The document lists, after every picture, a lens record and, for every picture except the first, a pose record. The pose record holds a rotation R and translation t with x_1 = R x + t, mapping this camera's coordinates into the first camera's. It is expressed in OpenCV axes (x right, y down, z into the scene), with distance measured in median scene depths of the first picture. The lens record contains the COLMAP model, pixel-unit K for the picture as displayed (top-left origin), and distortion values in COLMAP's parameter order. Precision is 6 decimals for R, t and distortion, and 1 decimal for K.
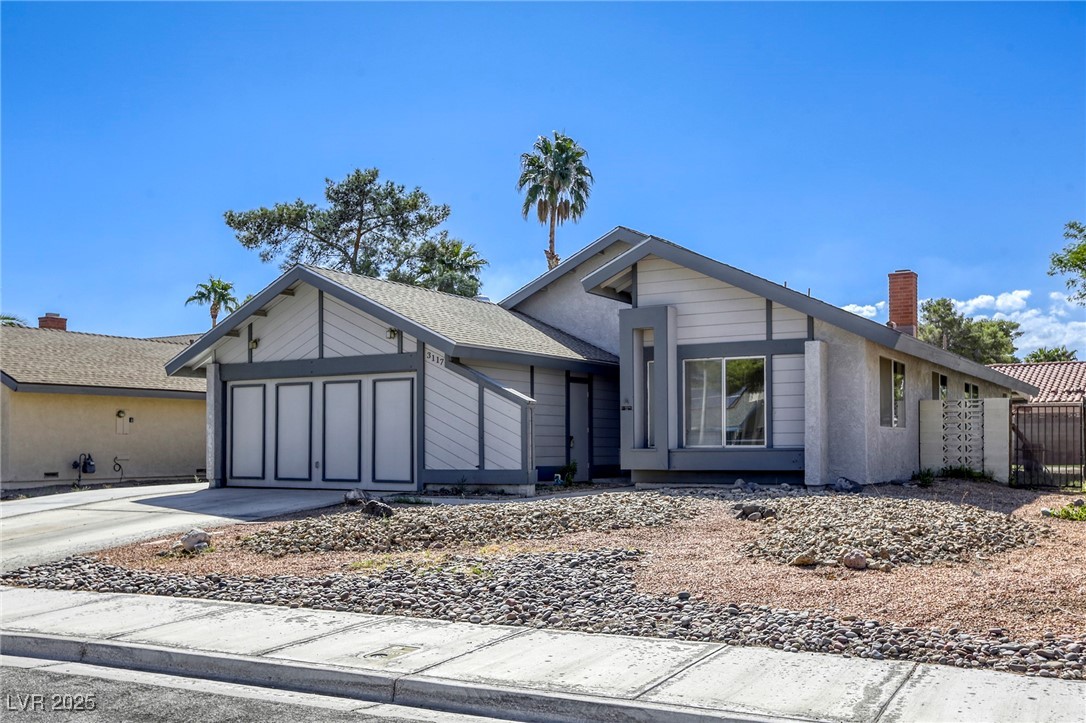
lens RADIAL K [[1071.2, 0, 543.0], [0, 1071.2, 361.5], [0, 0, 1]] dist [0.040256, 0.009886]
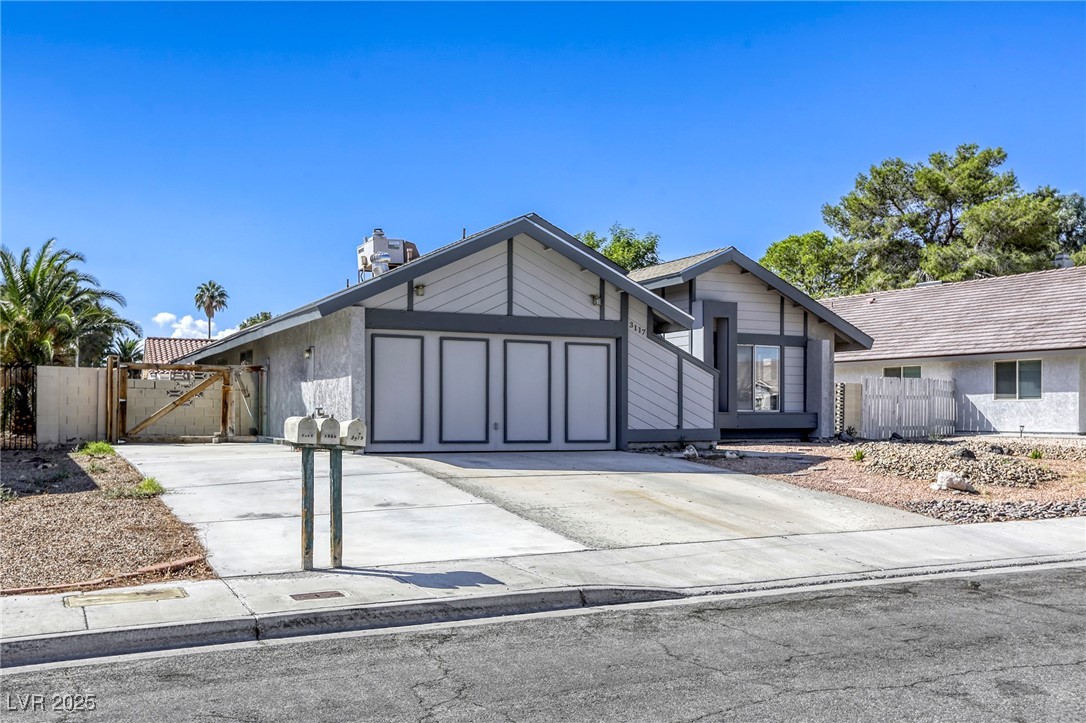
lens RADIAL K [[1037.3, 0, 543.0], [0, 1037.3, 361.5], [0, 0, 1]] dist [-0.114016, 0.003833]
pose [[0.547687, 0.048679, 0.835266, -0.989458], [-0.074303, 0.997191, -0.009395, 0.045846], [-0.833377, -0.056917, 0.549766, 0.475765]]
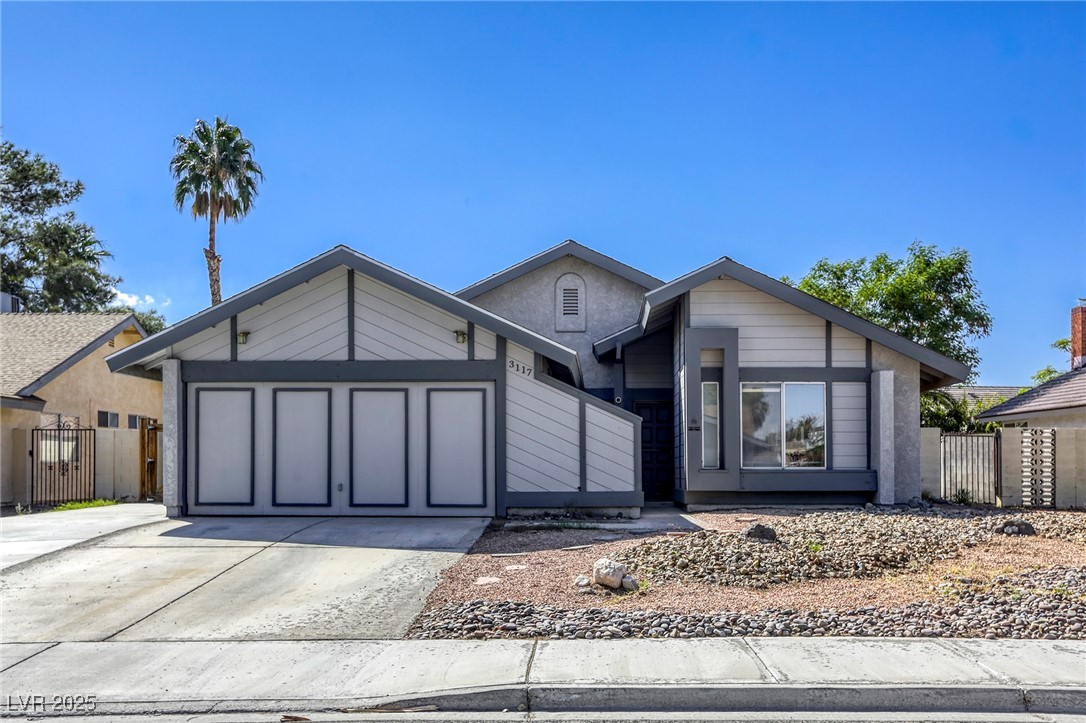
lens RADIAL K [[1080.6, 0, 545.4], [0, 1080.6, 430.6], [0, 0, 1]] dist [0.013548, 0.012427]
pose [[0.869978, 0.023443, 0.492532, -0.503467], [-0.043638, 0.998610, 0.029548, 0.020660], [-0.491155, -0.047199, 0.869792, 0.192761]]
